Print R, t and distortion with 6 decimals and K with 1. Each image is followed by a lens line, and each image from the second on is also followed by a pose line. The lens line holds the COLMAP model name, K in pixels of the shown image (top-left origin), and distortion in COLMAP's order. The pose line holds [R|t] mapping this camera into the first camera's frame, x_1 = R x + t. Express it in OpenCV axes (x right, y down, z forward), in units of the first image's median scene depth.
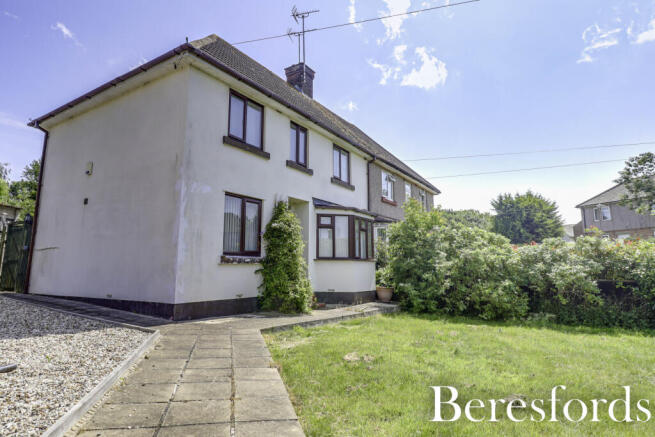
lens RADIAL K [[380.1, 0, 332.0], [0, 380.1, 207.2], [0, 0, 1]] dist [-0.005975, -0.001831]
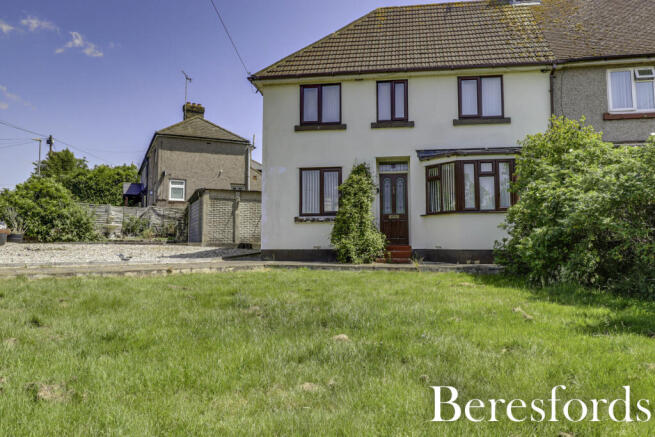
lens RADIAL K [[509.1, 0, 327.0], [0, 509.1, 215.9], [0, 0, 1]] dist [-0.012870, 0.019689]
pose [[0.403705, -0.068869, -0.912294, 1.151931], [0.153981, 0.988053, -0.006449, 0.125968], [0.901838, -0.137872, 0.409486, 0.299623]]
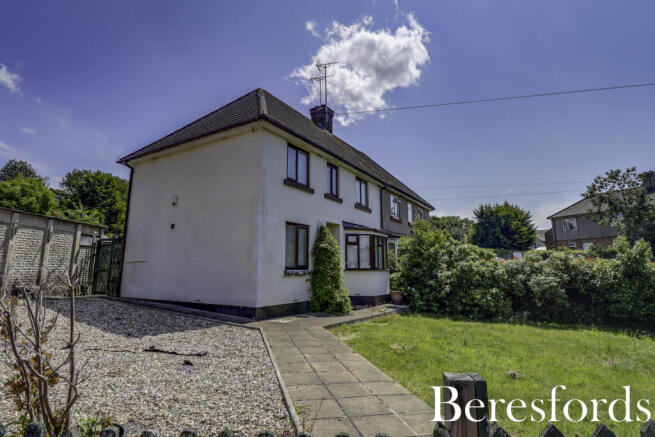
lens RADIAL K [[345.0, 0, 330.3], [0, 345.0, 209.1], [0, 0, 1]] dist [-0.008058, -0.003183]
pose [[0.999952, 0.004574, 0.008665, -0.117640], [-0.004507, 0.999960, -0.007771, -0.064921], [-0.008701, 0.007731, 0.999932, -0.174787]]
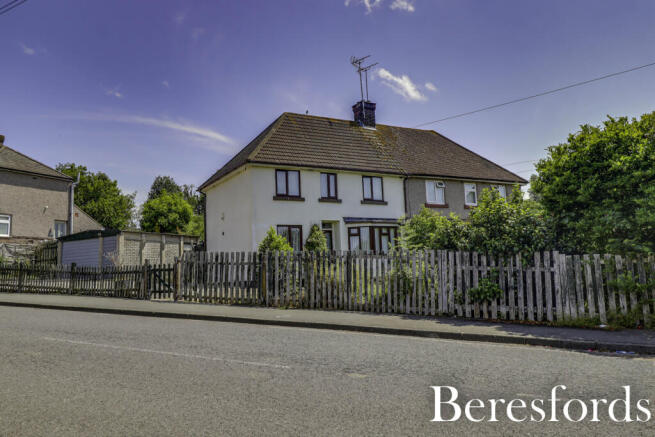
lens RADIAL K [[550.5, 0, 329.4], [0, 550.5, 217.4], [0, 0, 1]] dist [0.005532, 0.012632]
pose [[0.881218, -0.088636, -0.464326, 1.090181], [0.115813, 0.992810, 0.030275, -0.114904], [0.458304, -0.080454, 0.885147, -1.175766]]
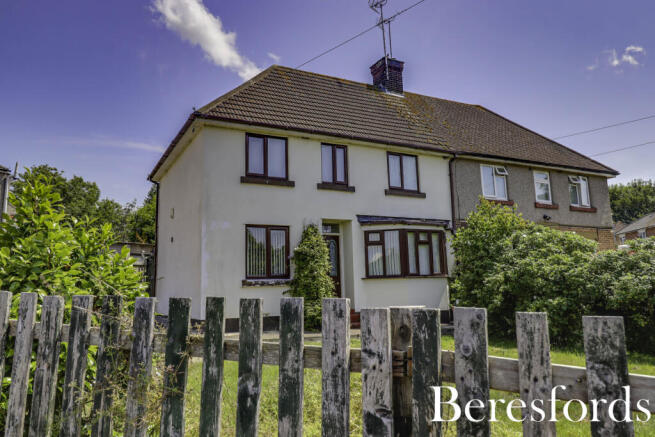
lens RADIAL K [[509.1, 0, 331.8], [0, 509.1, 204.3], [0, 0, 1]] dist [-0.012870, 0.019689]
pose [[0.870682, -0.107989, -0.479845, 0.601816], [0.106704, 0.993837, -0.030047, -0.023285], [0.480133, -0.025040, 0.876838, -0.200709]]
